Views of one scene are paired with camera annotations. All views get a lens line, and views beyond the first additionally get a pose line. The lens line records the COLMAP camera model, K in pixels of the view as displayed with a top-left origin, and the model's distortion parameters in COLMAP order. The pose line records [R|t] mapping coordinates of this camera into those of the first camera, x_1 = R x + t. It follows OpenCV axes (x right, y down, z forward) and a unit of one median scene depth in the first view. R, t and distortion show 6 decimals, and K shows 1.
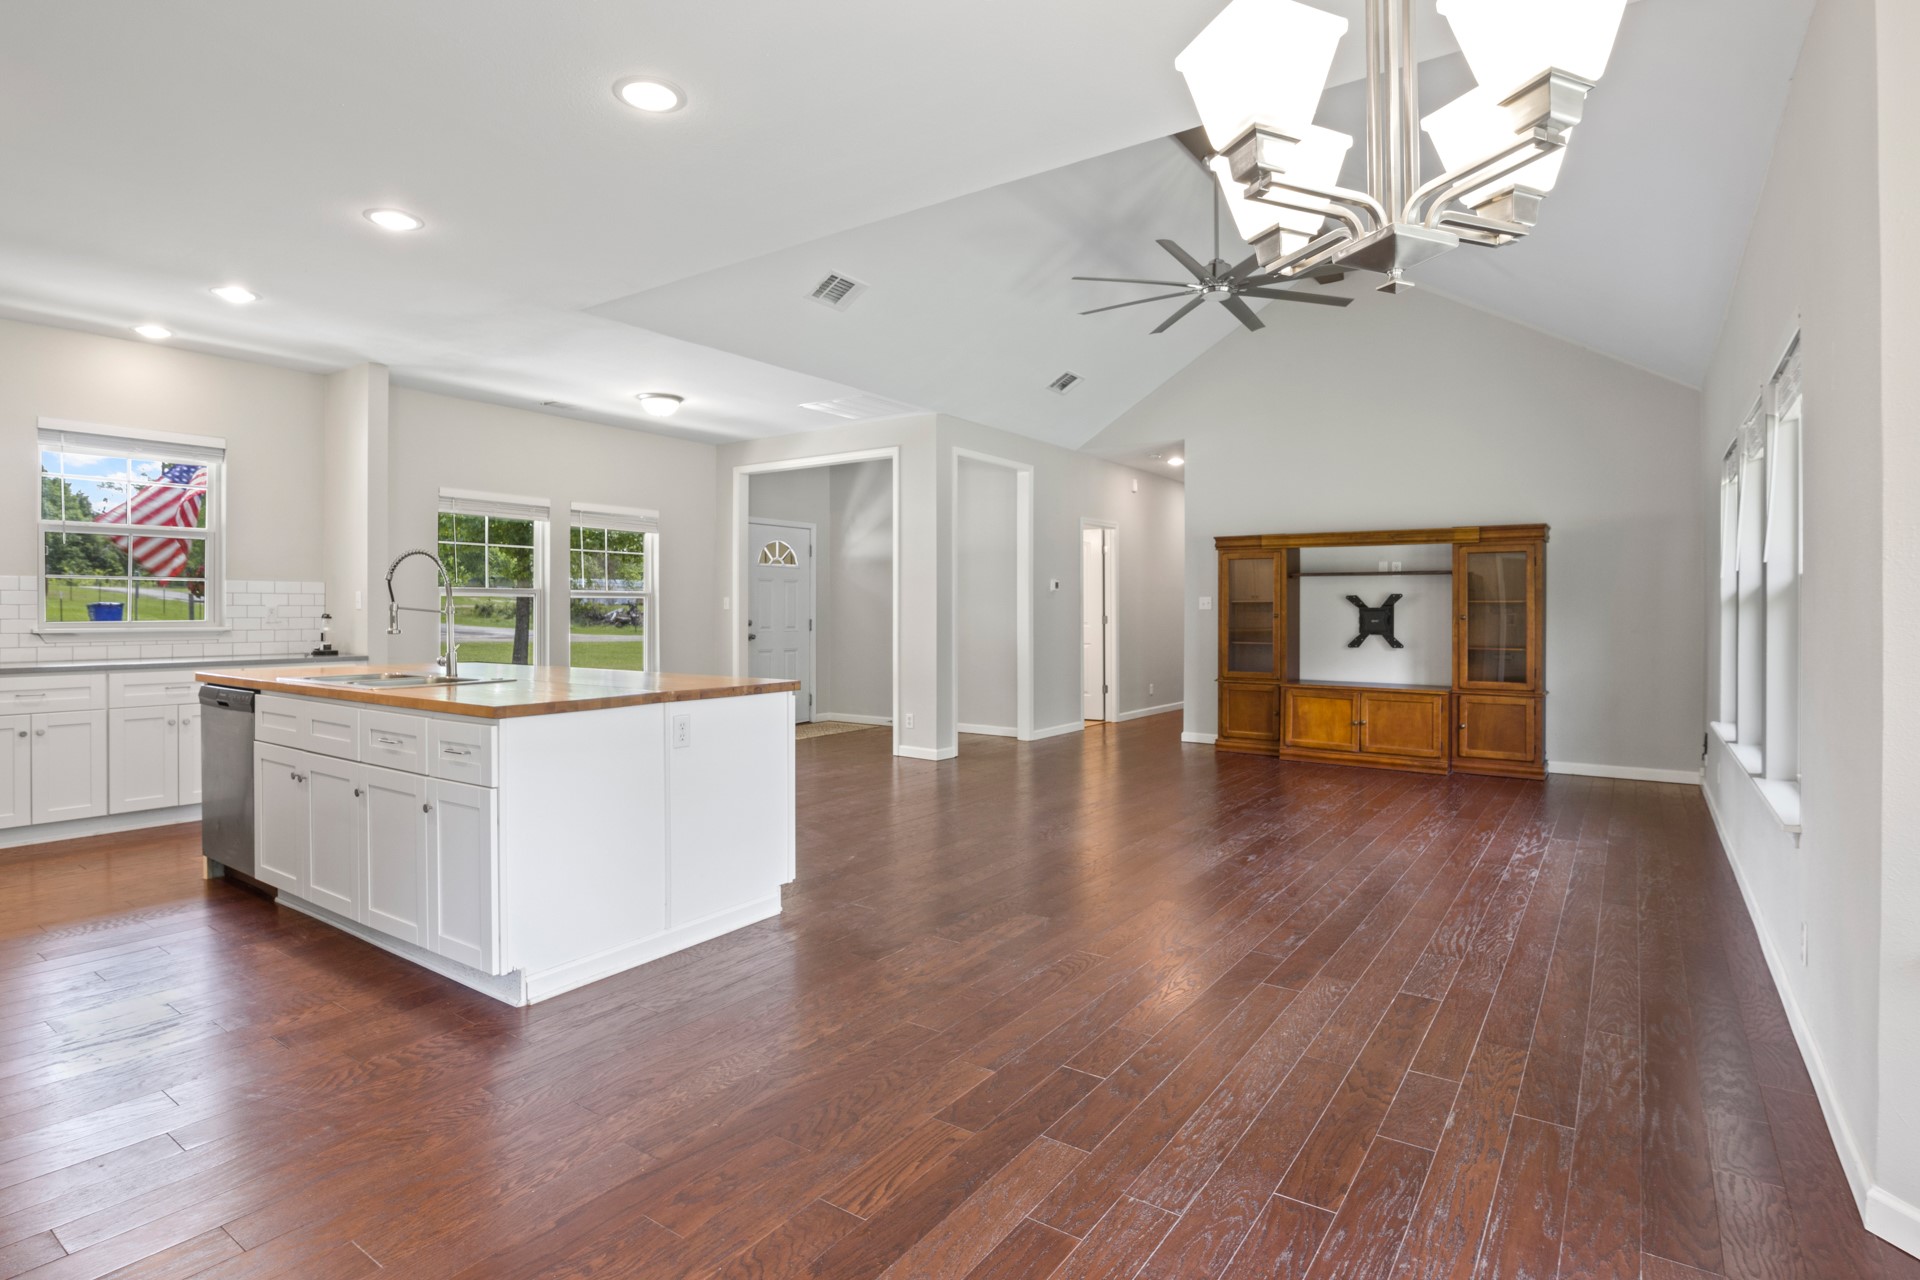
lens RADIAL K [[971.7, 0, 959.0], [0, 971.7, 604.1], [0, 0, 1]] dist [-0.020407, -0.001074]
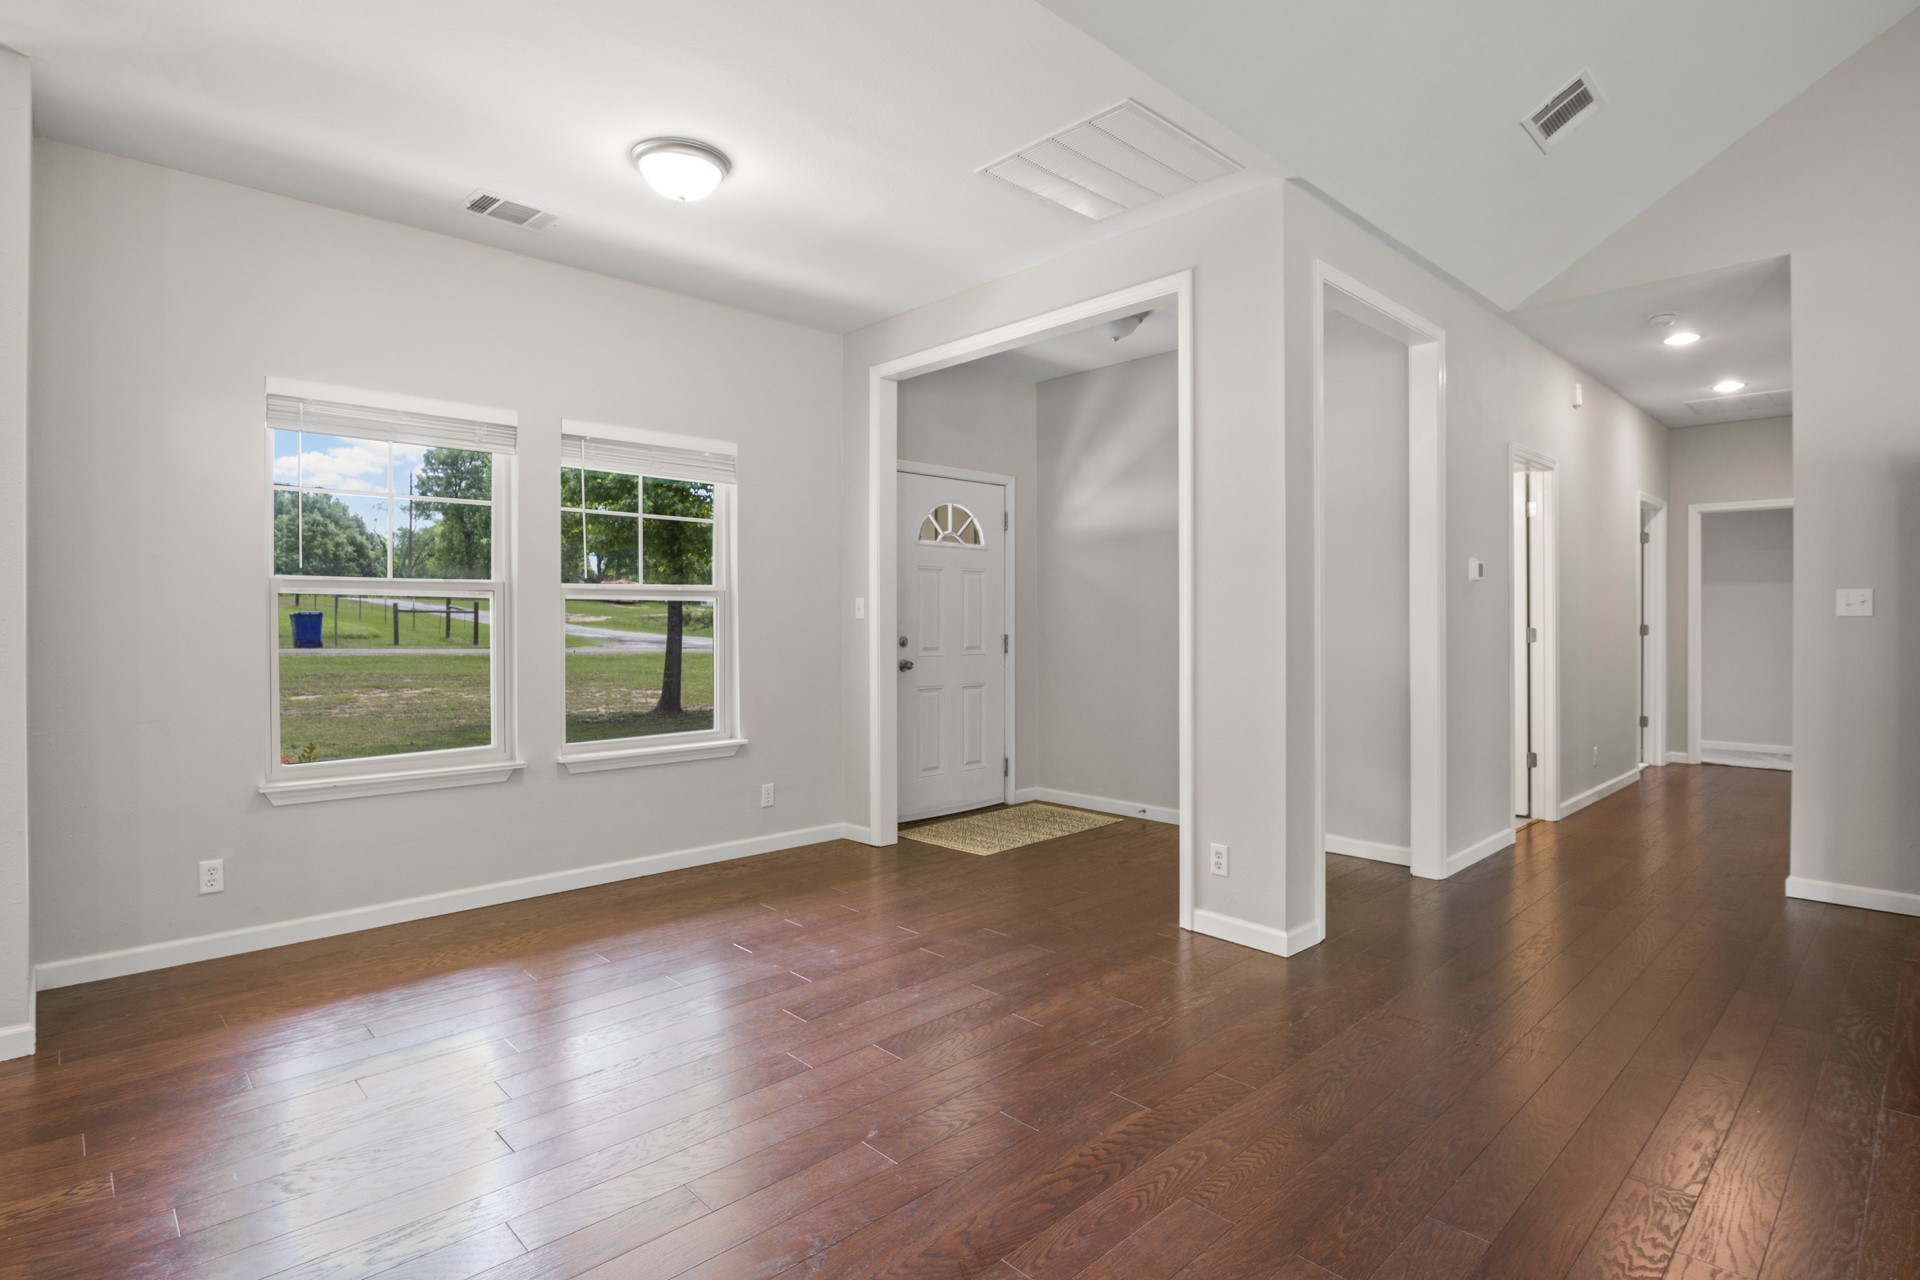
lens RADIAL K [[967.0, 0, 963.2], [0, 967.0, 617.9], [0, 0, 1]] dist [-0.015504, -0.003282]
pose [[0.981099, -0.002762, -0.193485, -0.080467], [0.004017, 0.999973, 0.006096, 0.002089], [0.193463, -0.006758, 0.981084, 0.521617]]
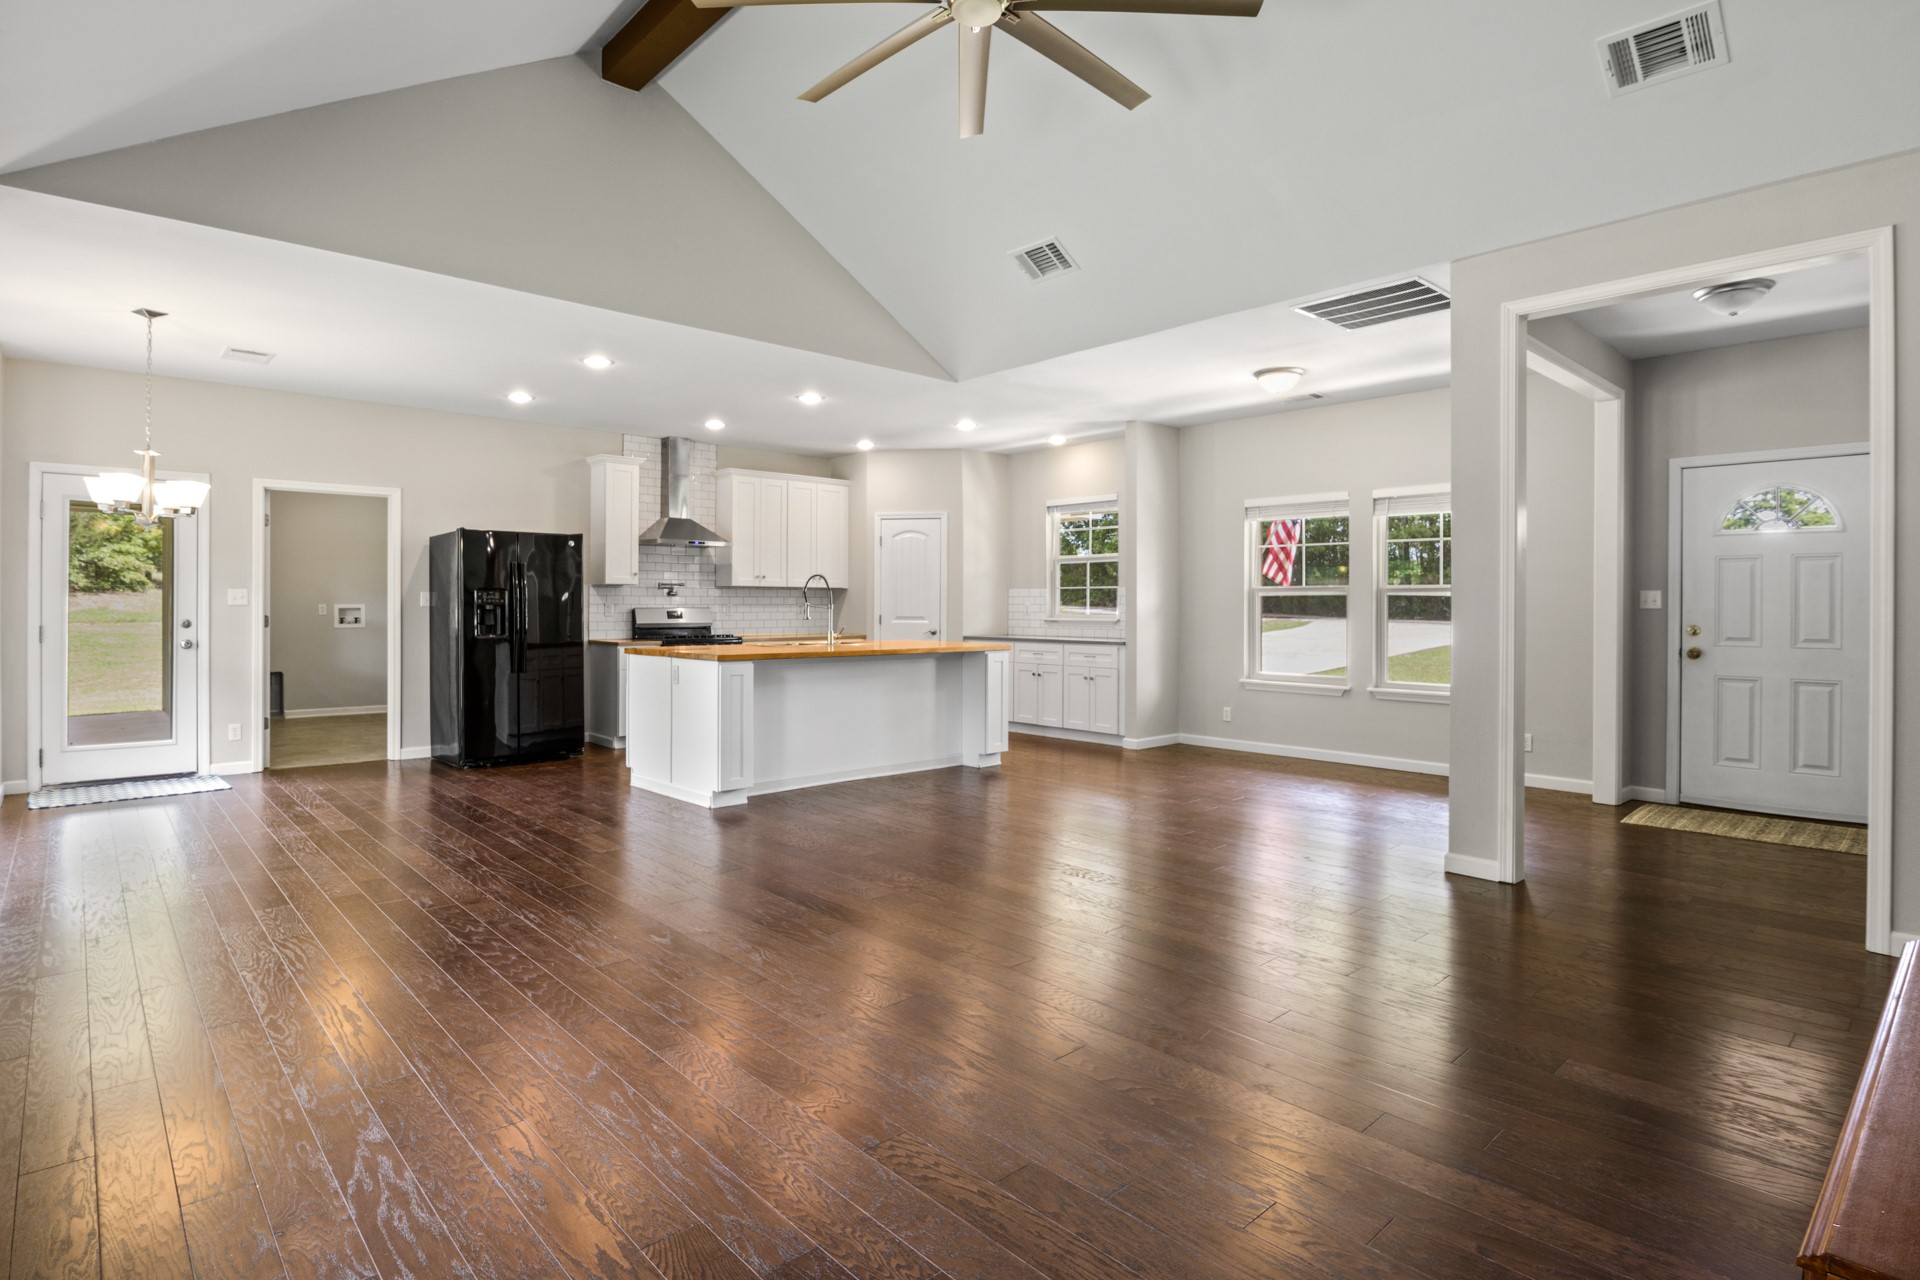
lens RADIAL K [[971.7, 0, 959.0], [0, 971.7, 604.1], [0, 0, 1]] dist [-0.020407, -0.001074]
pose [[-0.210964, -0.004006, -0.977486, 0.575786], [0.002328, 0.999987, -0.004601, 0.005536], [0.977491, -0.003247, -0.210952, 0.812628]]
